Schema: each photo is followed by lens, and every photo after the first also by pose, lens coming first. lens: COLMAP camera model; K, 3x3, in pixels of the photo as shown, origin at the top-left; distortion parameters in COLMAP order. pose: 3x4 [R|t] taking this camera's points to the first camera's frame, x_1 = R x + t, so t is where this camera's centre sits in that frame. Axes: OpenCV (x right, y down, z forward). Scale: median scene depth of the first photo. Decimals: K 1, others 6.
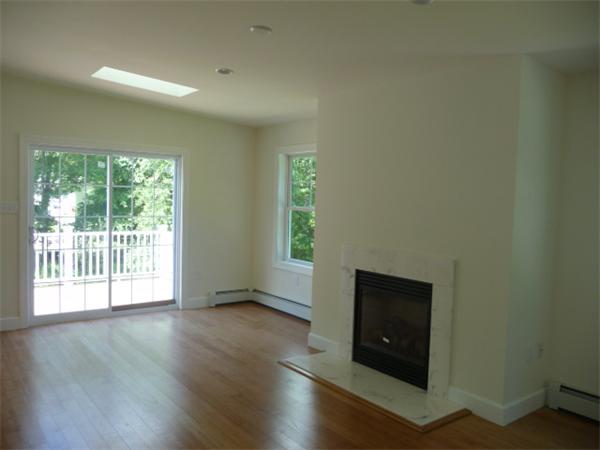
lens RADIAL K [[480.1, 0, 300.0], [0, 480.1, 225.0], [0, 0, 1]] dist [0.001854, 0.004222]
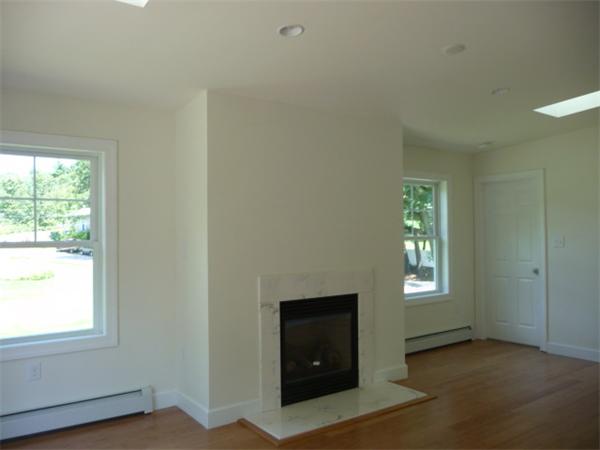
lens RADIAL K [[480.1, 0, 300.0], [0, 480.1, 225.0], [0, 0, 1]] dist [0.001854, 0.004222]
pose [[0.062503, -0.013914, 0.997948, -0.794131], [0.073595, 0.997245, 0.009295, -0.057906], [-0.995328, 0.072863, 0.063355, 0.922817]]
